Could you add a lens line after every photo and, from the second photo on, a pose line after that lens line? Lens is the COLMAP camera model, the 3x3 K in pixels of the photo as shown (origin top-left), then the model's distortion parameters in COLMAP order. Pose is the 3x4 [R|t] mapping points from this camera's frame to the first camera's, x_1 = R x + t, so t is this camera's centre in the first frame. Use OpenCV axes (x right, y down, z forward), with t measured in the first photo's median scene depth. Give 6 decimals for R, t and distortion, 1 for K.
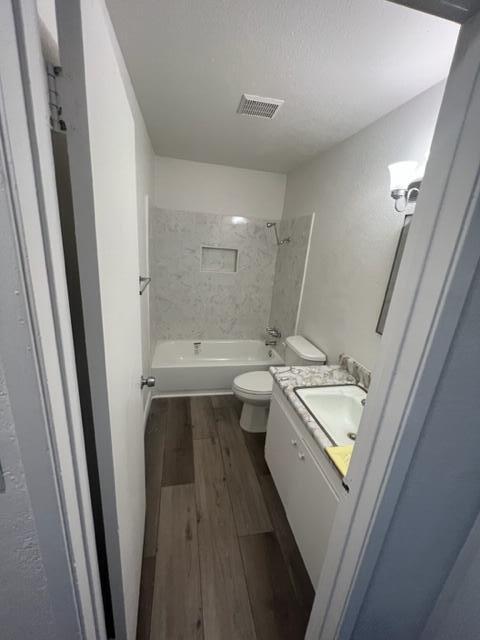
lens RADIAL K [[256.9, 0, 240.0], [0, 256.9, 320.0], [0, 0, 1]] dist [0.001048, 0.000192]
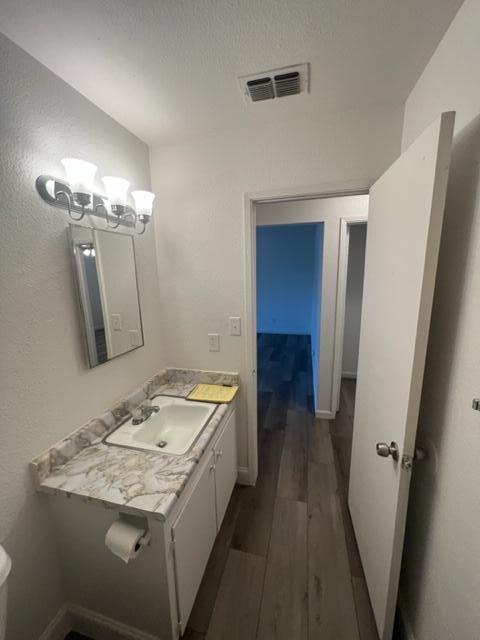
lens RADIAL K [[256.9, 0, 240.0], [0, 256.9, 320.0], [0, 0, 1]] dist [0.001048, 0.000192]
pose [[-0.894535, -0.143748, 0.423254, -0.172604], [0.079110, 0.881022, 0.466415, -0.369037], [-0.439942, 0.450708, -0.776732, 1.190857]]
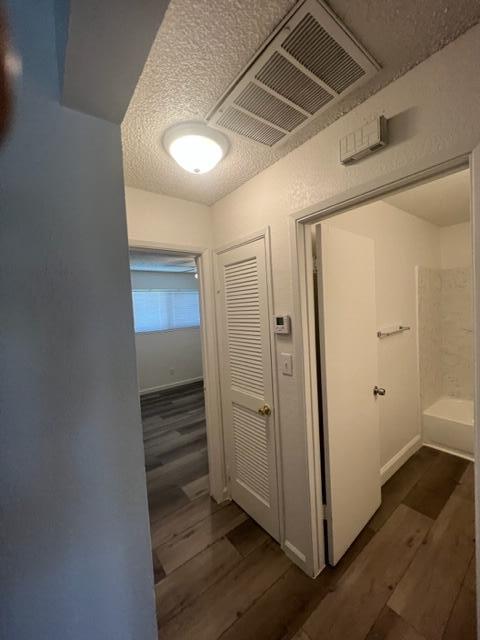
lens RADIAL K [[256.9, 0, 240.0], [0, 256.9, 320.0], [0, 0, 1]] dist [0.001048, 0.000192]
pose [[0.425996, -0.060138, -0.902724, 0.479086], [-0.173452, 0.973851, -0.146729, 0.145058], [0.887942, 0.219085, 0.404425, -0.288289]]
